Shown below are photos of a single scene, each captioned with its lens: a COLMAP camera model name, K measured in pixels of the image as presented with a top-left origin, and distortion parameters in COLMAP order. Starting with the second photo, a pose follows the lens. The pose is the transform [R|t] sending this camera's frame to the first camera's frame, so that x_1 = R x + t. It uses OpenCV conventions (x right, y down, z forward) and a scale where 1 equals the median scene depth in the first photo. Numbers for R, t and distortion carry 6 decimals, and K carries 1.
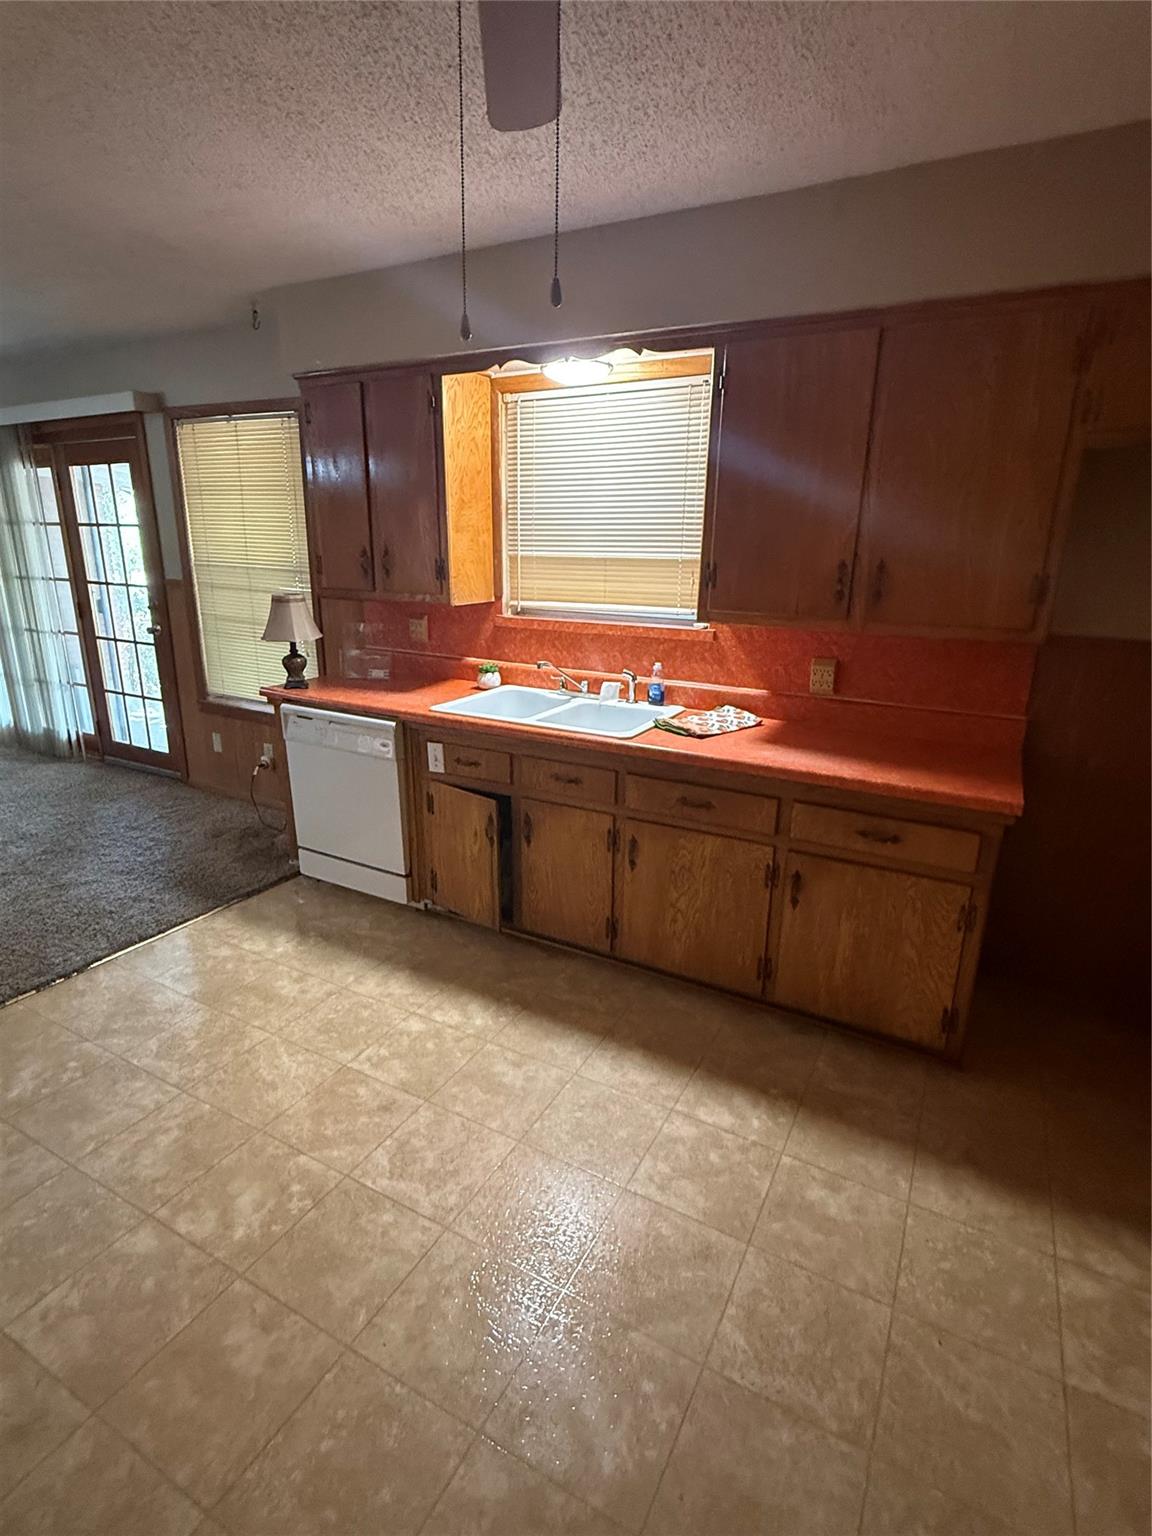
lens RADIAL K [[766.4, 0, 573.7], [0, 766.4, 767.5], [0, 0, 1]] dist [-0.000283, -0.000043]
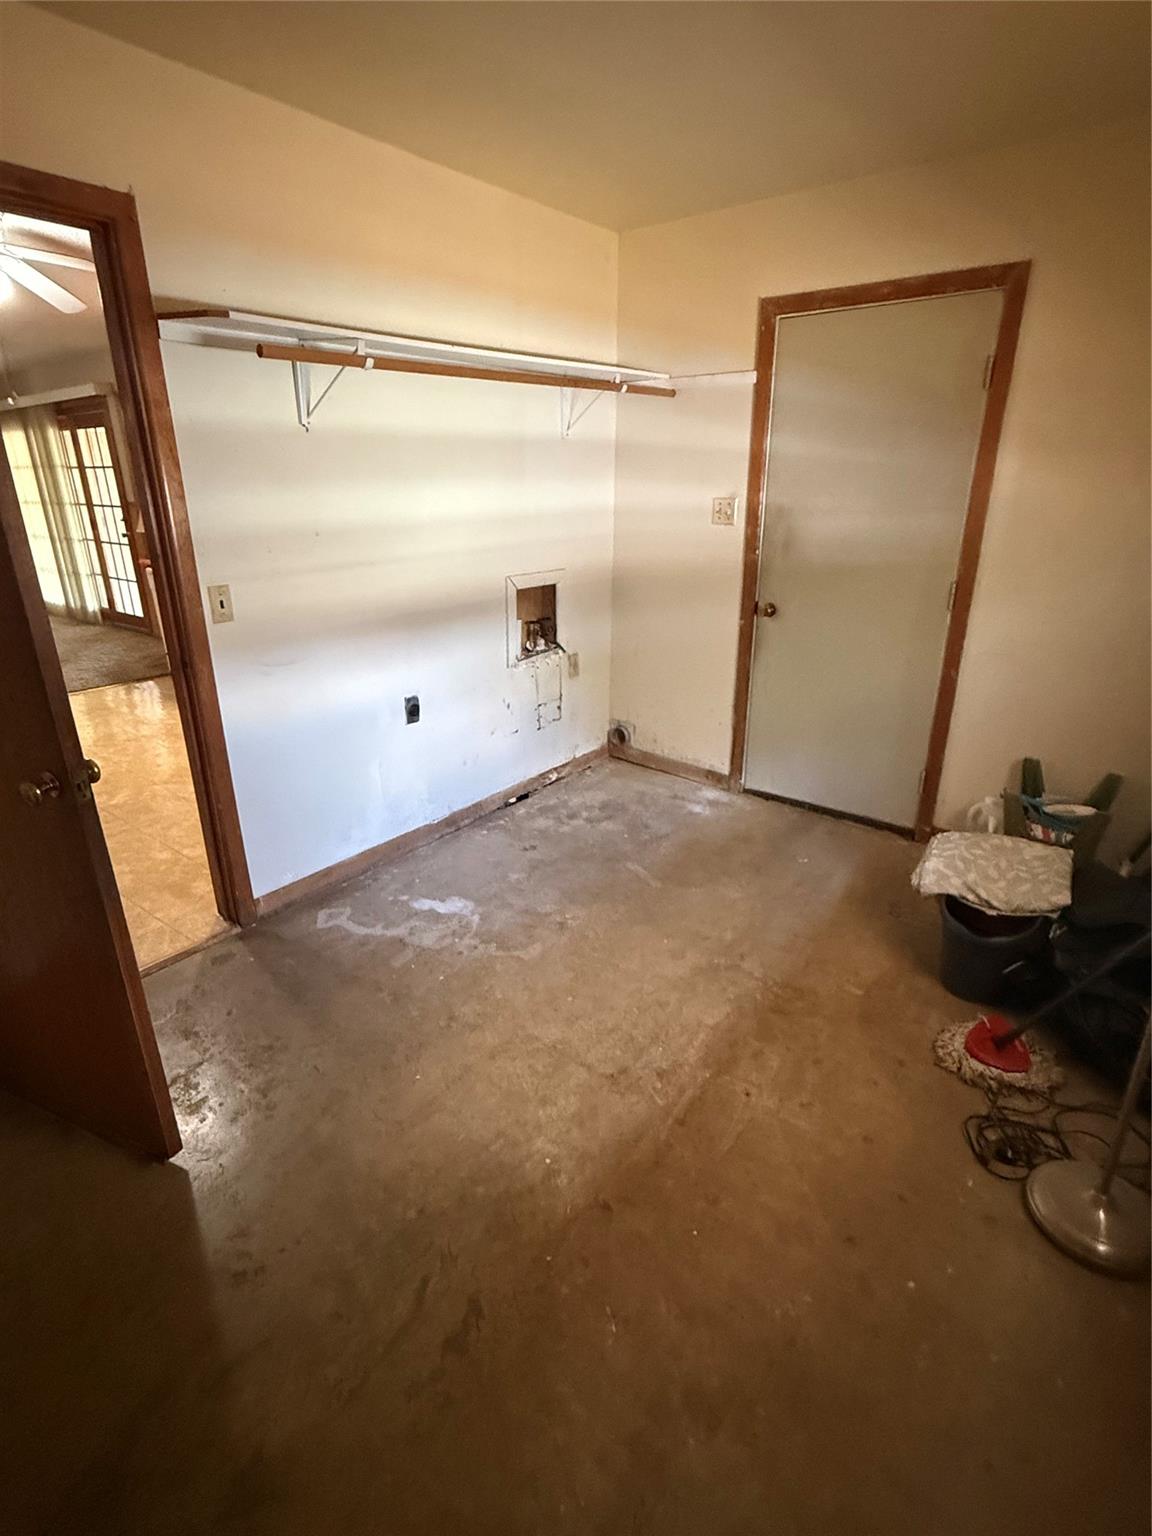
lens RADIAL K [[766.4, 0, 575.2], [0, 766.4, 764.7], [0, 0, 1]] dist [-0.000283, -0.000043]
pose [[0.988136, 0.036535, -0.149174, 0.585230], [-0.025822, 0.996988, 0.073136, 0.145230], [0.151397, -0.068417, 0.986103, -0.423235]]
